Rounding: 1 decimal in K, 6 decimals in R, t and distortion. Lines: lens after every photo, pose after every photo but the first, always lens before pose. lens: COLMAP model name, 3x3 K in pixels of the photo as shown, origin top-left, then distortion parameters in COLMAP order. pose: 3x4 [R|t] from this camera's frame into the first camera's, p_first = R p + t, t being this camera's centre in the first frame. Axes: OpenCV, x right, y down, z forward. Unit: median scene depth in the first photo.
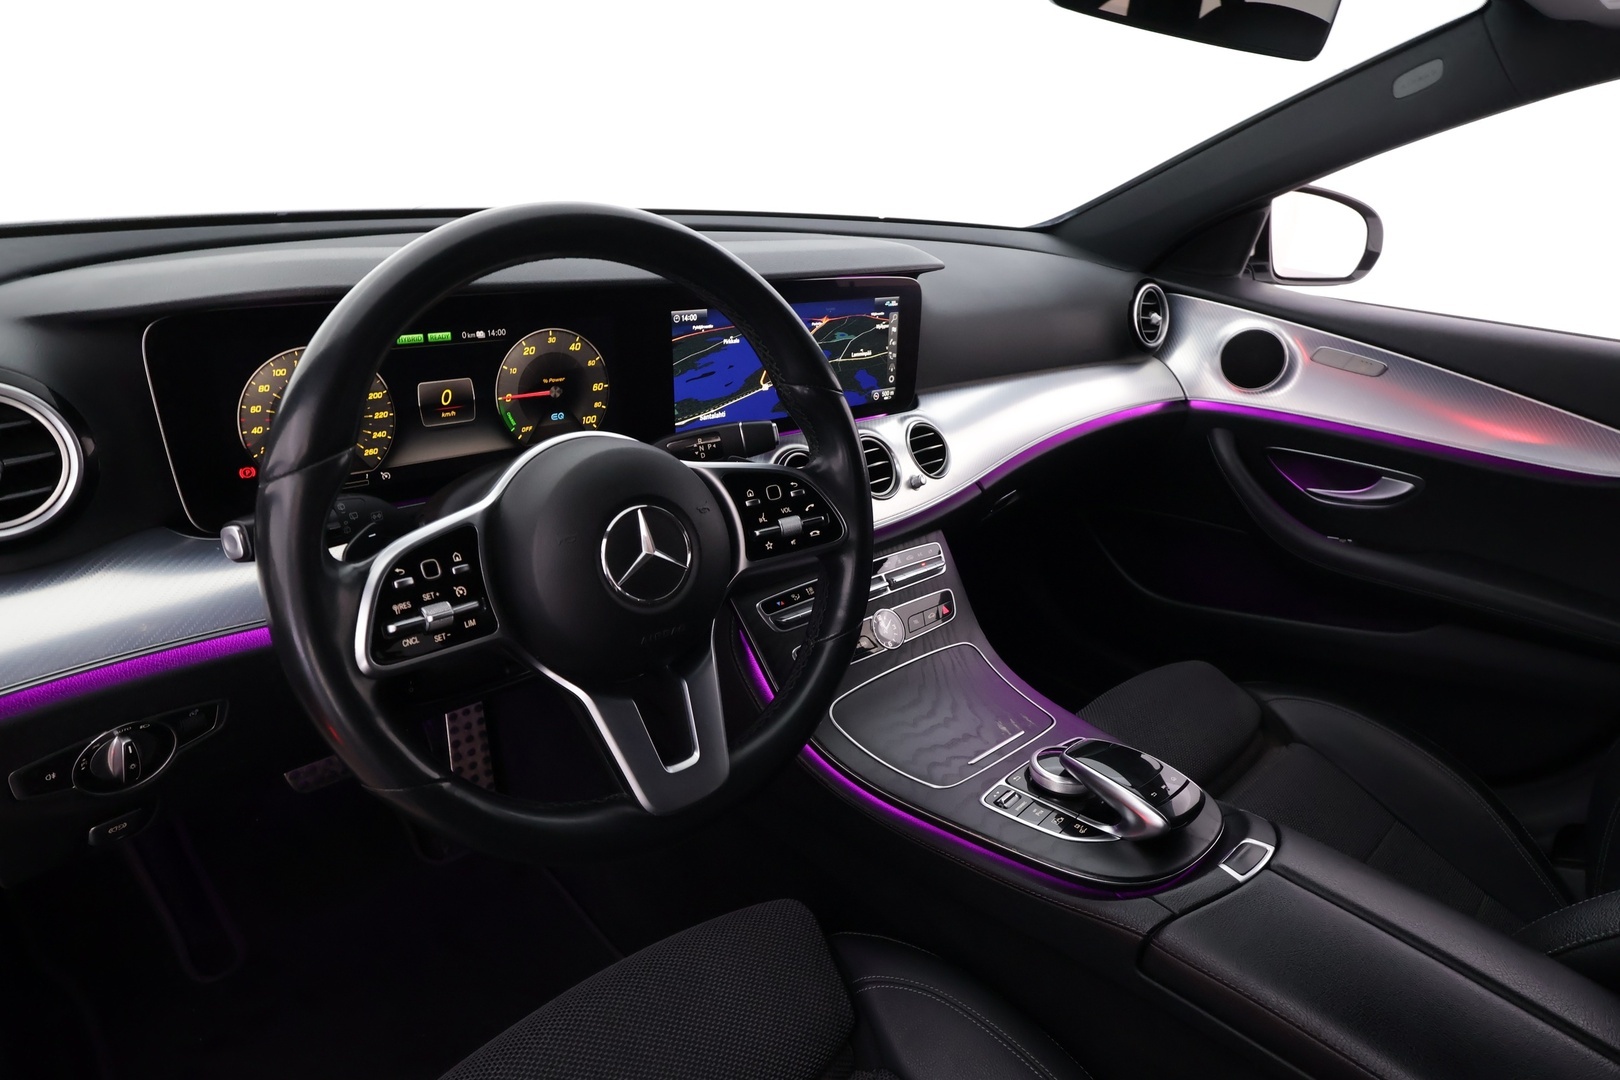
lens RADIAL K [[965.9, 0, 818.1], [0, 965.9, 541.2], [0, 0, 1]] dist [-0.009124, -0.000423]
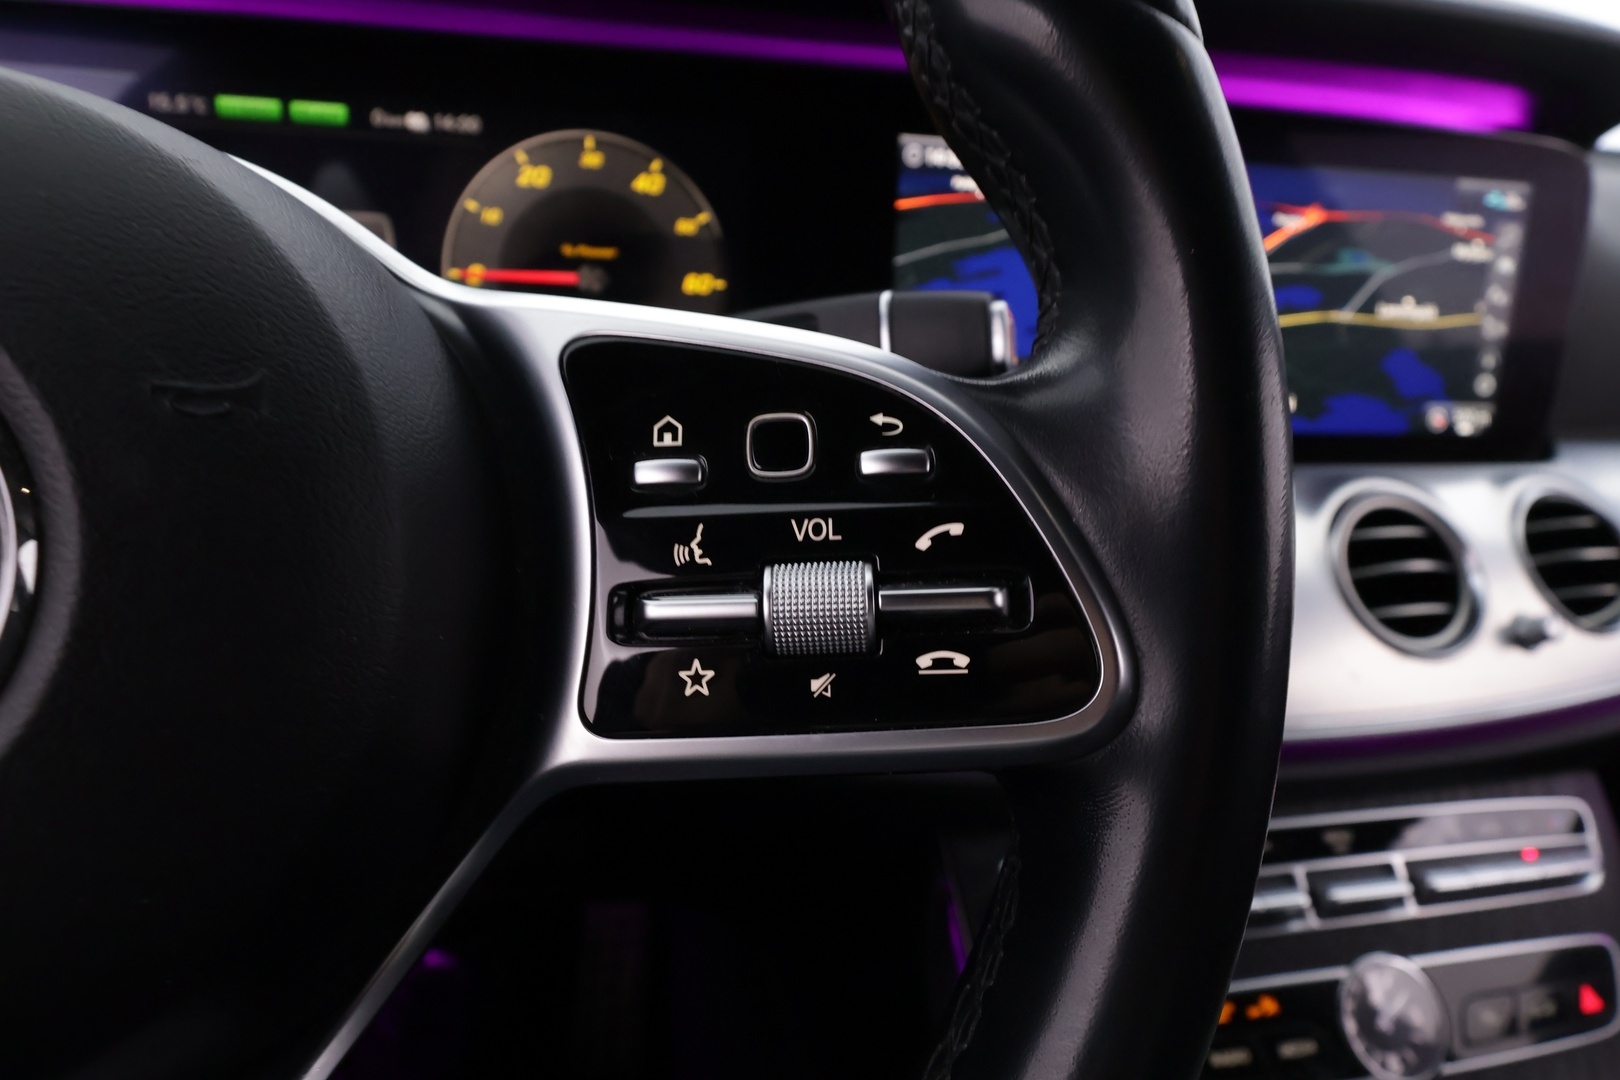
lens RADIAL K [[1045.9, 0, 808.6], [0, 1045.9, 538.0], [0, 0, 1]] dist [-0.003097, -0.001721]
pose [[0.869400, 0.107987, -0.482164, 0.049946], [-0.179487, 0.978188, -0.104559, -0.004015], [0.460356, 0.177446, 0.869819, 0.521902]]
